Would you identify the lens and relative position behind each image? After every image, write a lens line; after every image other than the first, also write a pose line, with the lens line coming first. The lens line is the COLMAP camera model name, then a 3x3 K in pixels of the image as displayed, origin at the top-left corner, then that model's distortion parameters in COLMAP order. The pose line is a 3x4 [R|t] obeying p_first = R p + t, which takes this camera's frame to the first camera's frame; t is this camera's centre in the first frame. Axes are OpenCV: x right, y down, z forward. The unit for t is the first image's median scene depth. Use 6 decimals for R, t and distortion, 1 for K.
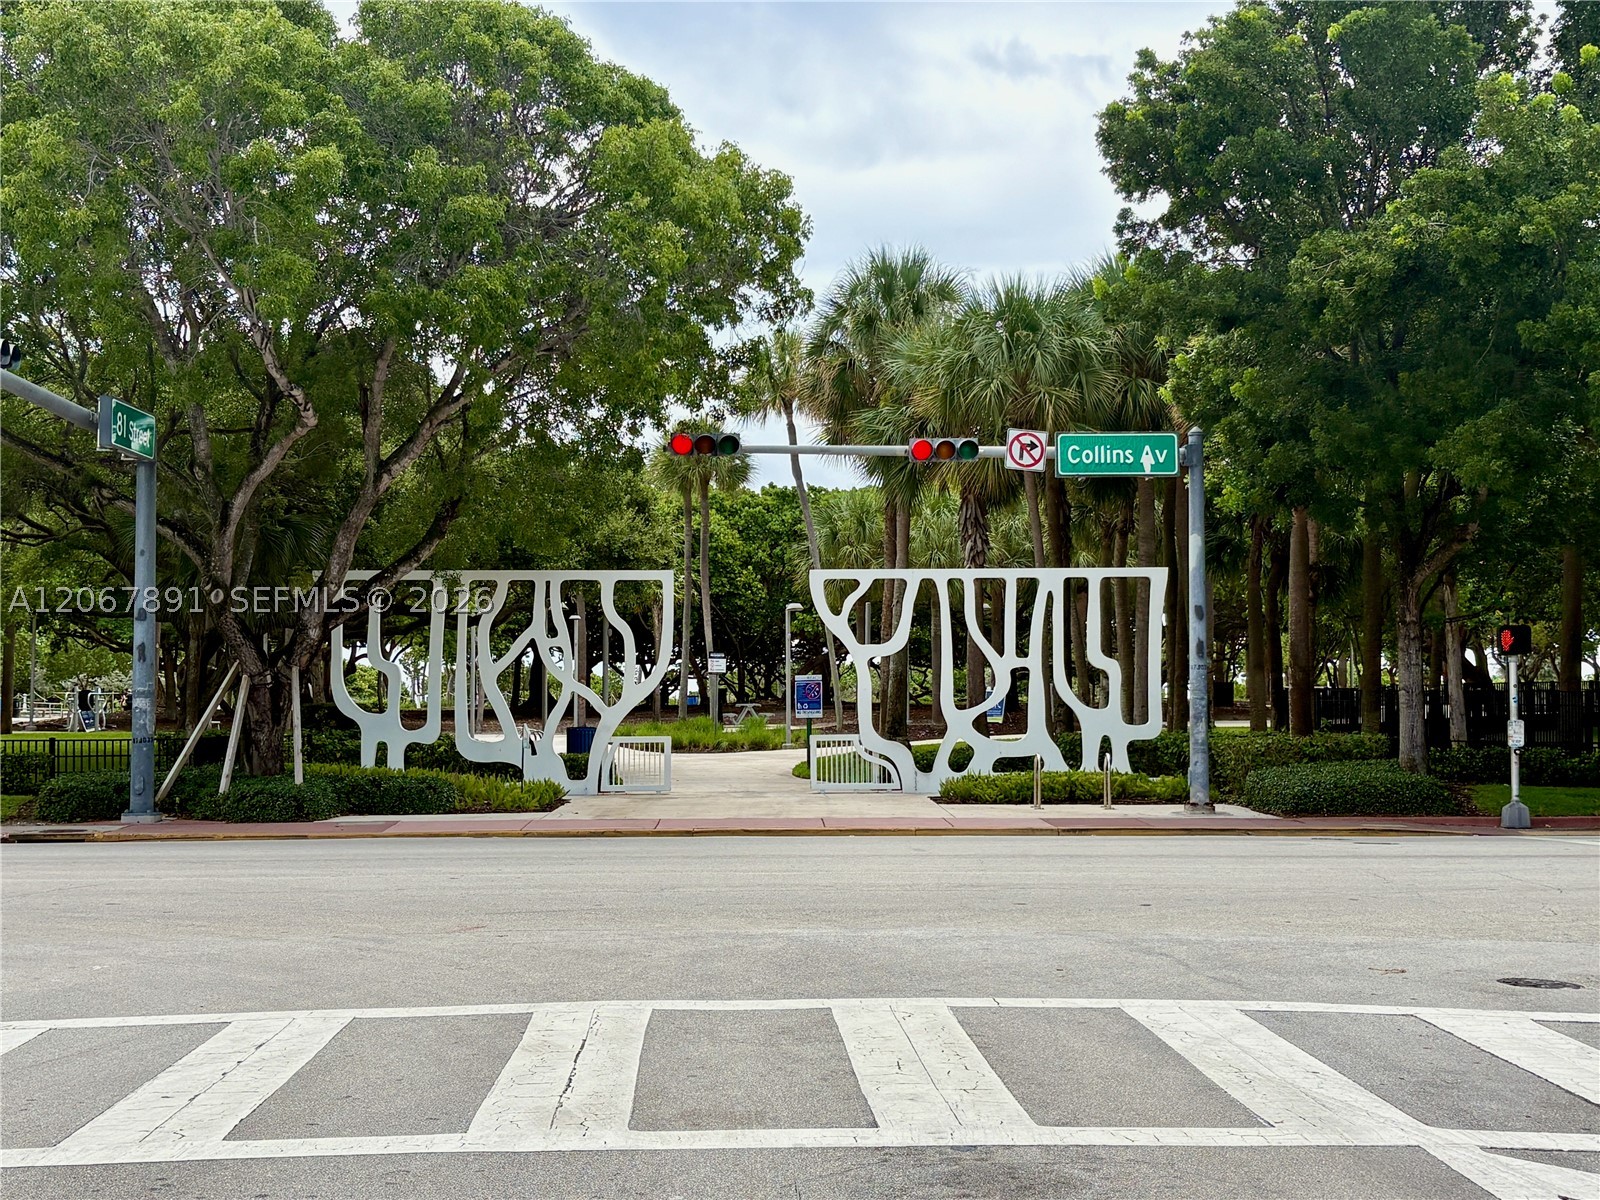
lens RADIAL K [[2099.8, 0, 799.7], [0, 2099.8, 600.7], [0, 0, 1]] dist [-0.002626, 0.000000]
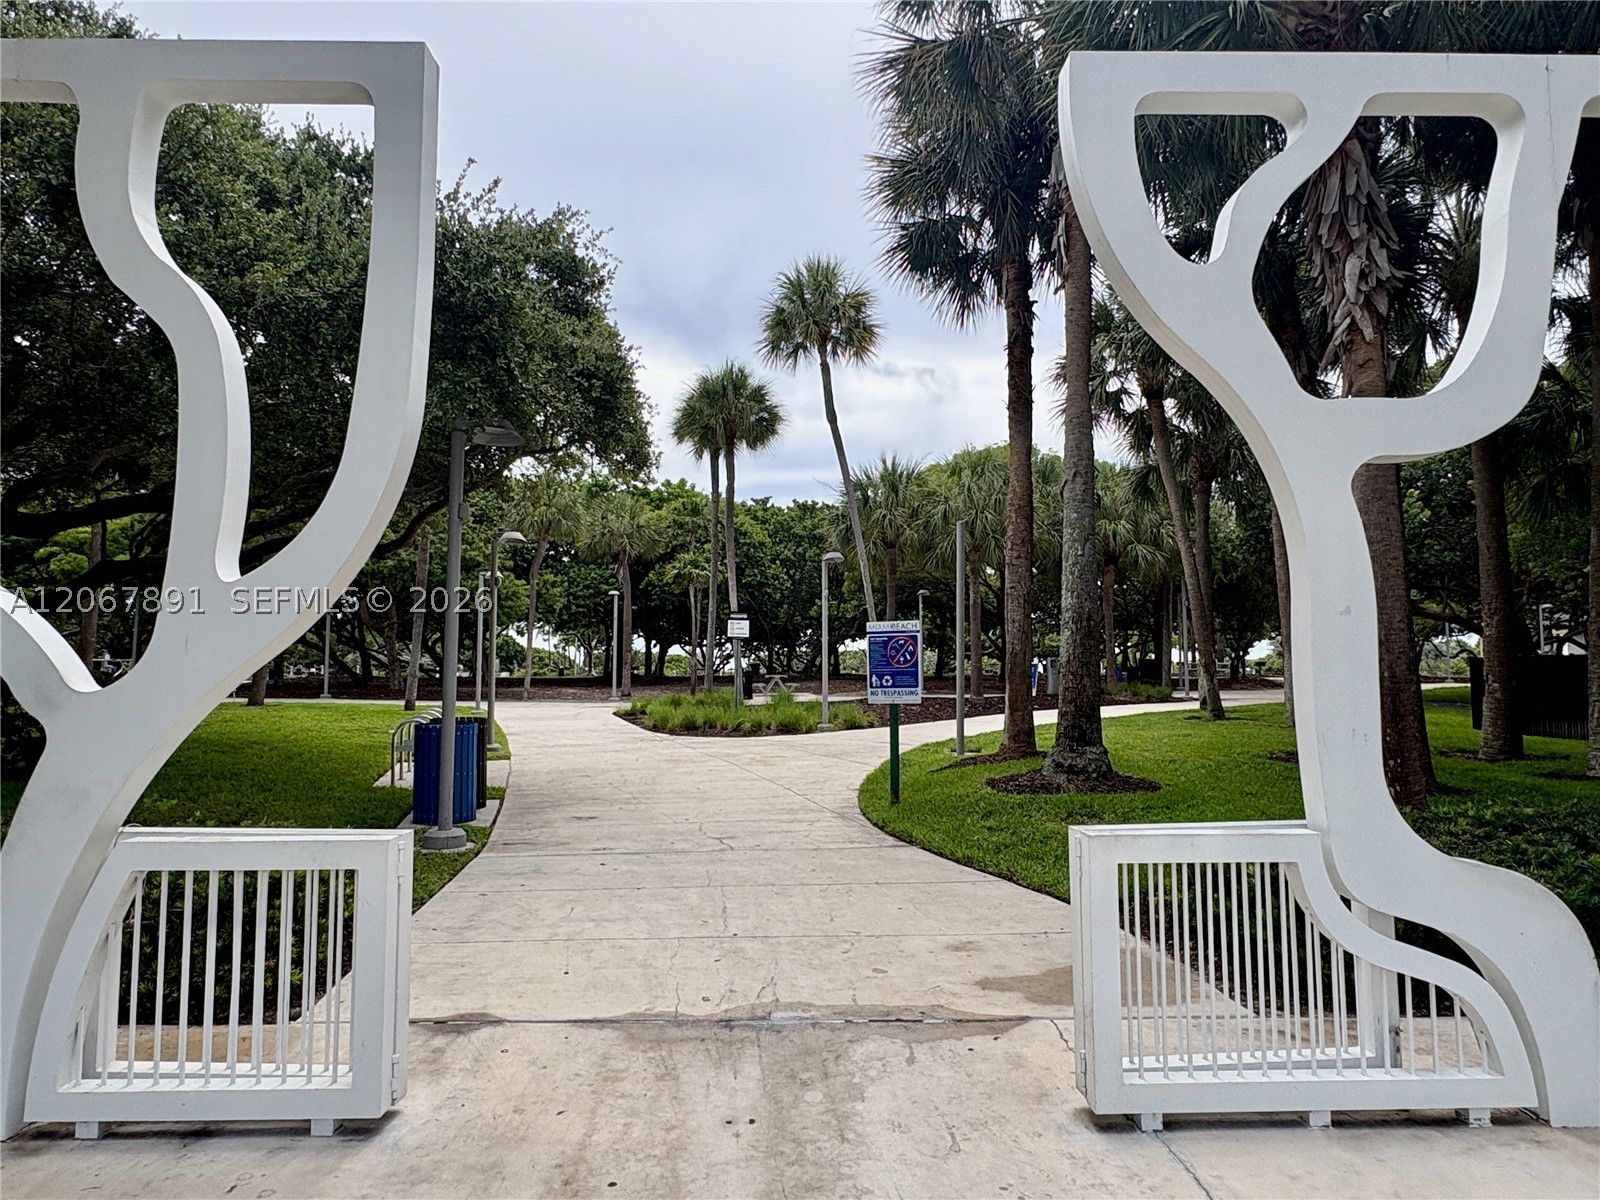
lens RADIAL K [[977.1, 0, 798.4], [0, 977.1, 597.2], [0, 0, 1]] dist [0.000518, 0.000004]
pose [[0.999992, 0.003942, -0.001041, -0.011253], [-0.003972, 0.999529, -0.030432, 0.021859], [0.000921, 0.030436, 0.999536, 0.446895]]
